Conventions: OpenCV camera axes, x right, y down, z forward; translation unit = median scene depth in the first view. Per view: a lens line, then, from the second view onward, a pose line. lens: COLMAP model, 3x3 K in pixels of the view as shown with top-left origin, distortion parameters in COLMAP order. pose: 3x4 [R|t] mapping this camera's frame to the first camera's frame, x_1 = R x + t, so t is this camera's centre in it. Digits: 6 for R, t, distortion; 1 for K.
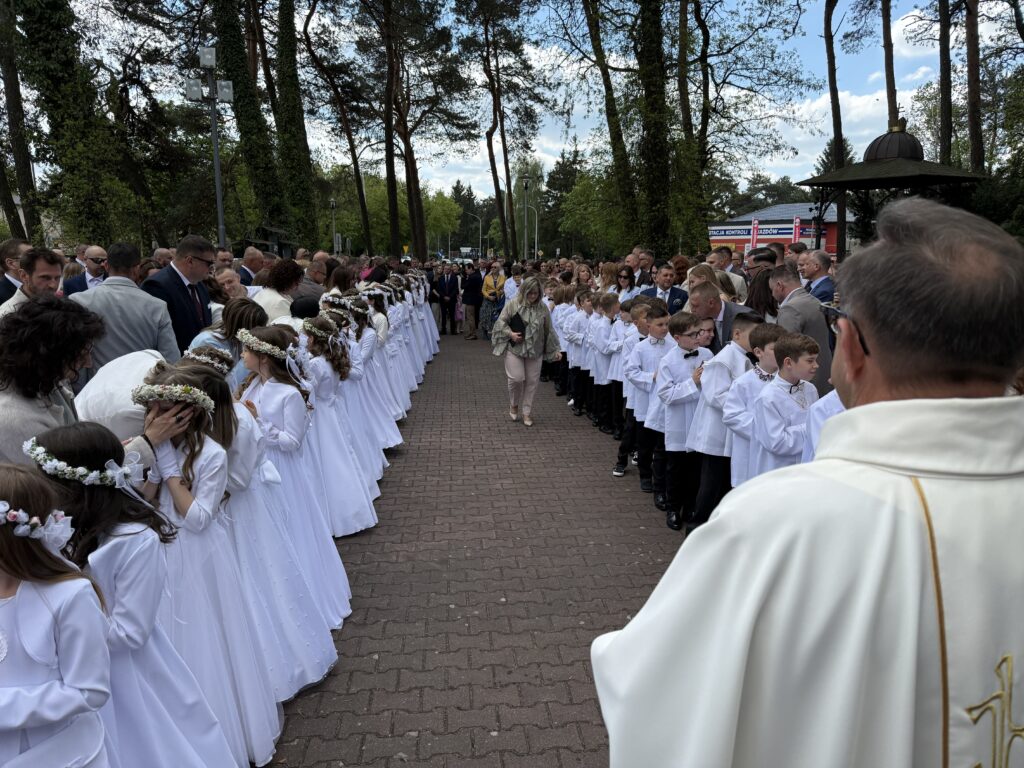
lens RADIAL K [[724.8, 0, 512.4], [0, 724.8, 386.4], [0, 0, 1]] dist [0.025758, -0.029540]
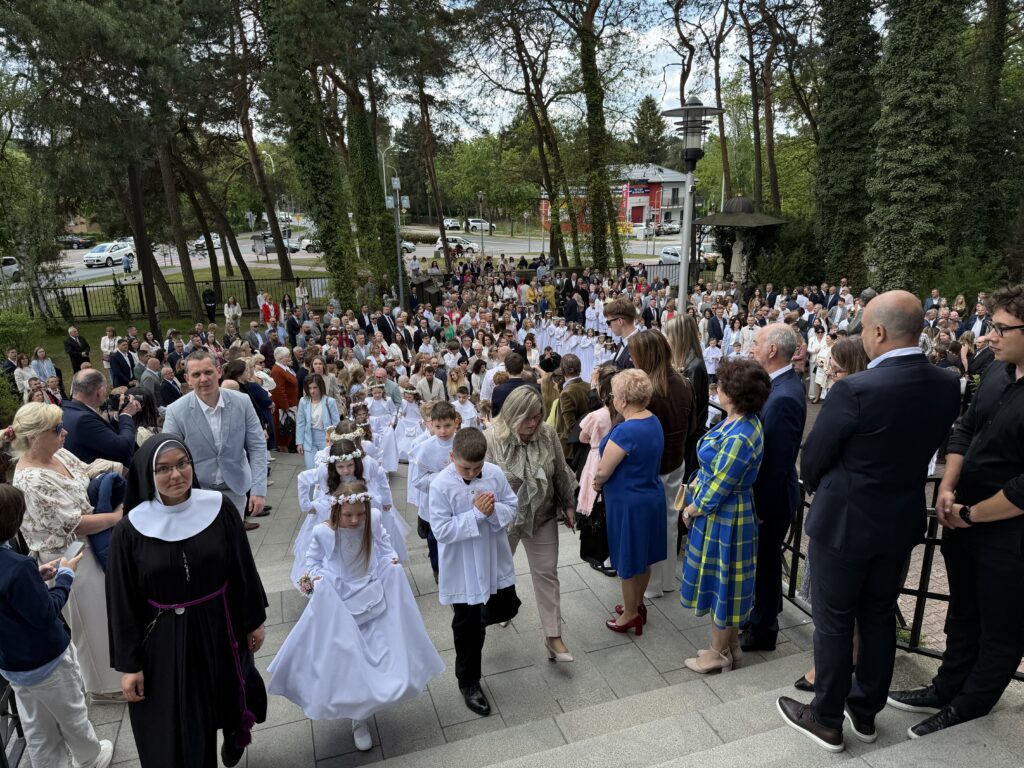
lens RADIAL K [[722.7, 0, 512.0], [0, 722.7, 384.0], [0, 0, 1]] dist [0.072697, -0.102716]
pose [[0.967002, -0.084387, 0.240388, -0.215147], [0.063624, 0.993643, 0.092875, -0.038184], [-0.246697, -0.074516, 0.966223, -0.281677]]
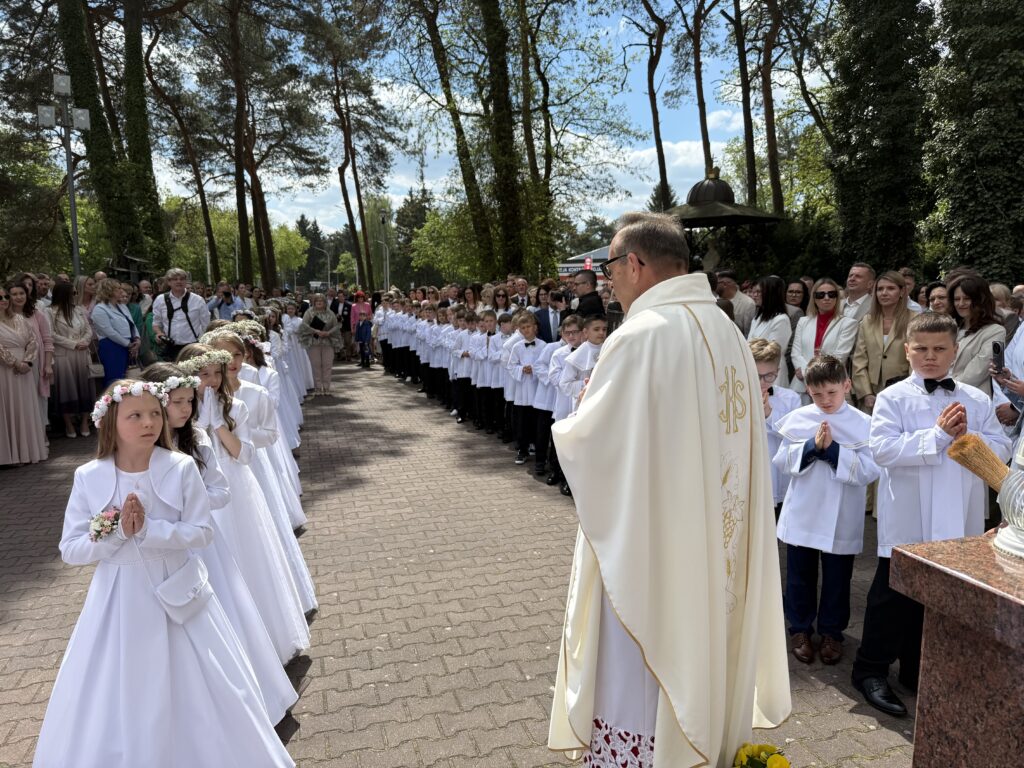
lens RADIAL K [[724.8, 0, 512.4], [0, 724.8, 386.4], [0, 0, 1]] dist [0.025758, -0.029540]
pose [[0.978953, -0.031149, 0.201694, -0.012236], [0.041004, 0.998151, -0.044866, 0.008722], [-0.199924, 0.052191, 0.978420, -0.022840]]
